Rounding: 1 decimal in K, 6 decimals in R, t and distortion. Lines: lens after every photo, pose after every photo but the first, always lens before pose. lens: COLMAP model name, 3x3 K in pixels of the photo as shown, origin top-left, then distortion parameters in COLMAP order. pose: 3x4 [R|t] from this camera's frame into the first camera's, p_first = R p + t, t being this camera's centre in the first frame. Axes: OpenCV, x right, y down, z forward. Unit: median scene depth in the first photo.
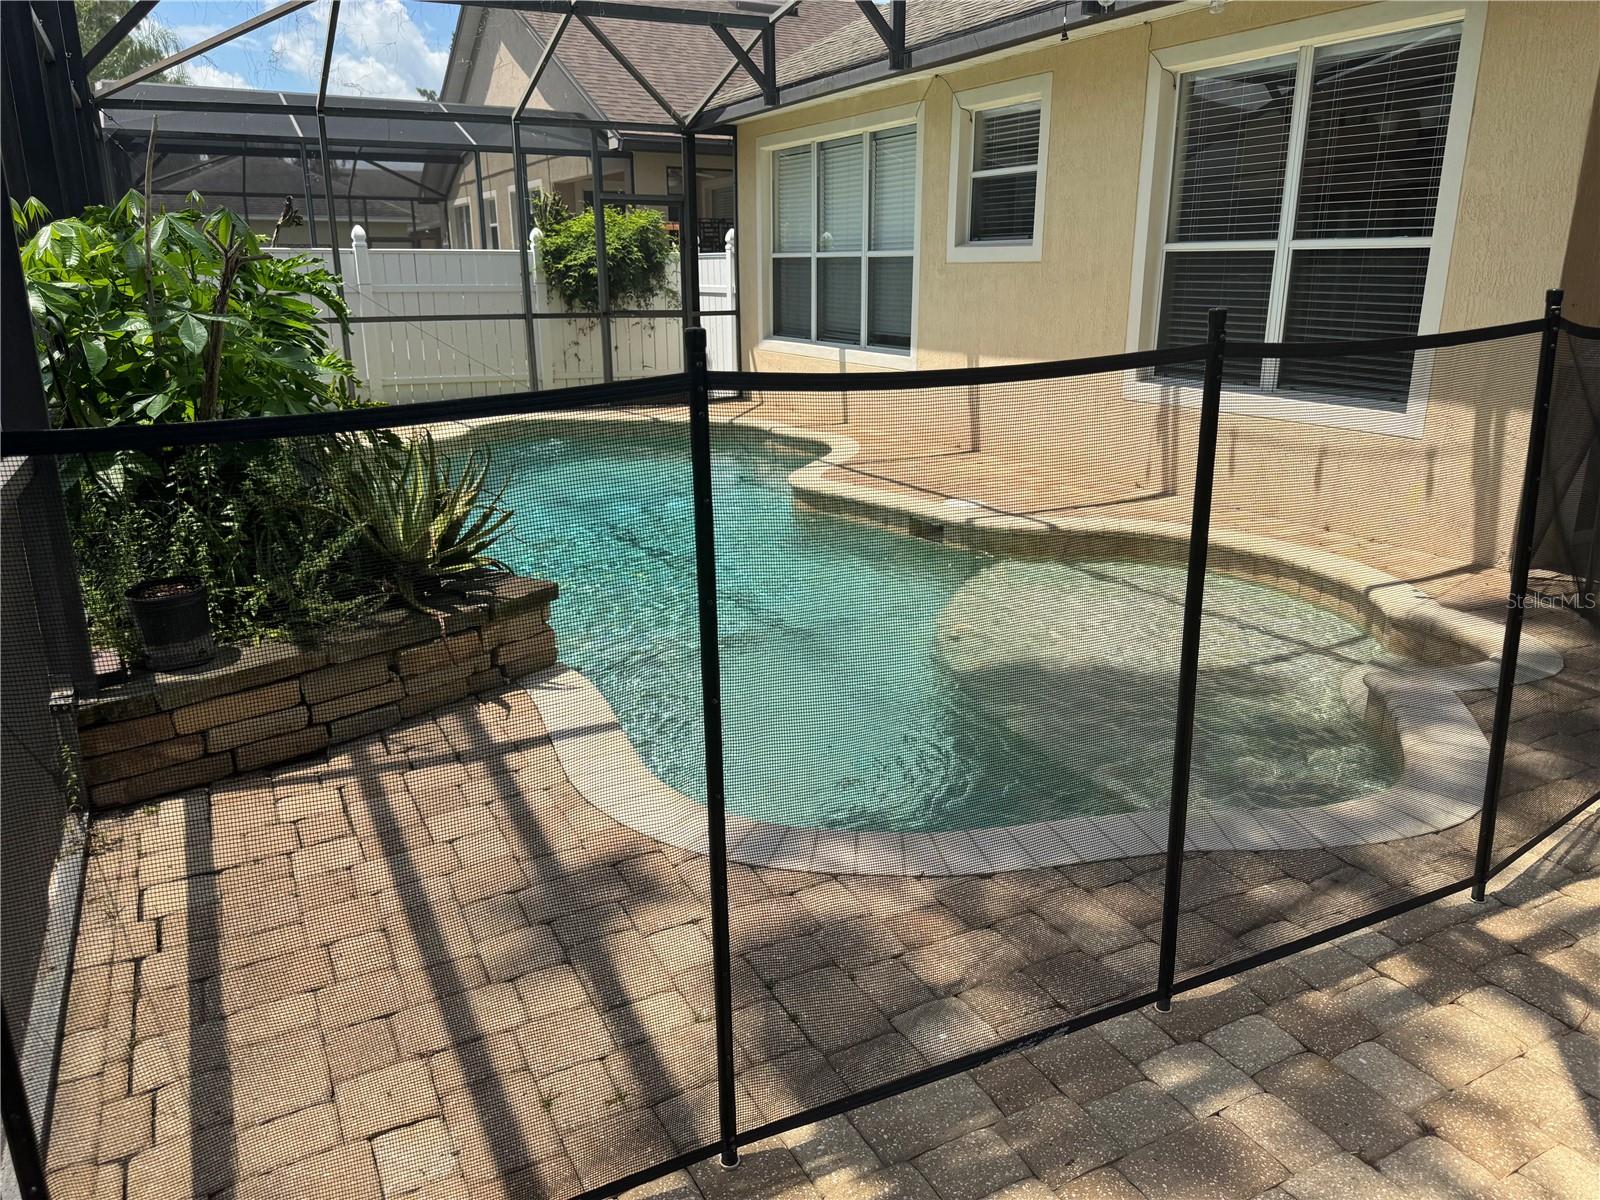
lens RADIAL K [[1120.7, 0, 792.8], [0, 1120.7, 606.0], [0, 0, 1]] dist [0.109339, -0.177508]
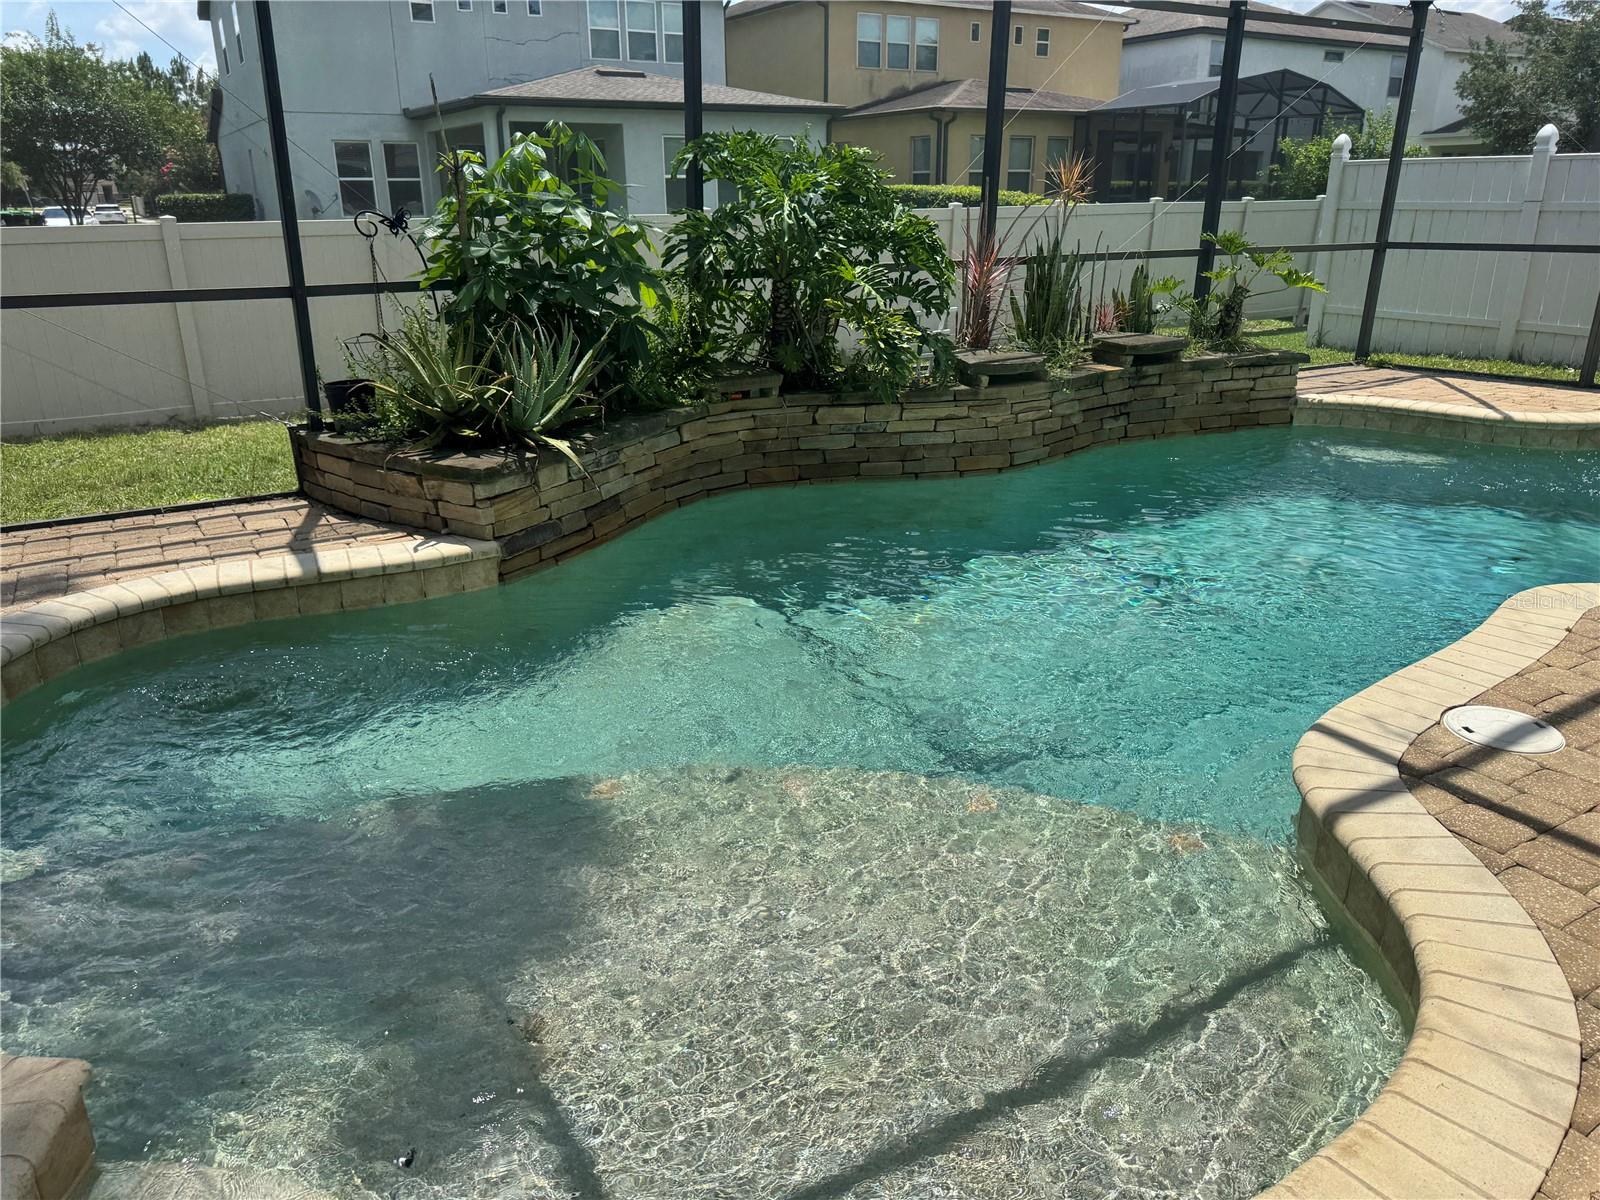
lens RADIAL K [[1120.7, 0, 792.8], [0, 1120.7, 606.0], [0, 0, 1]] dist [0.109339, -0.177508]
pose [[0.016198, 0.322491, -0.946434, 0.521184], [-0.277910, 0.910713, 0.305562, -0.189447], [0.960470, 0.258074, 0.104375, 0.746353]]
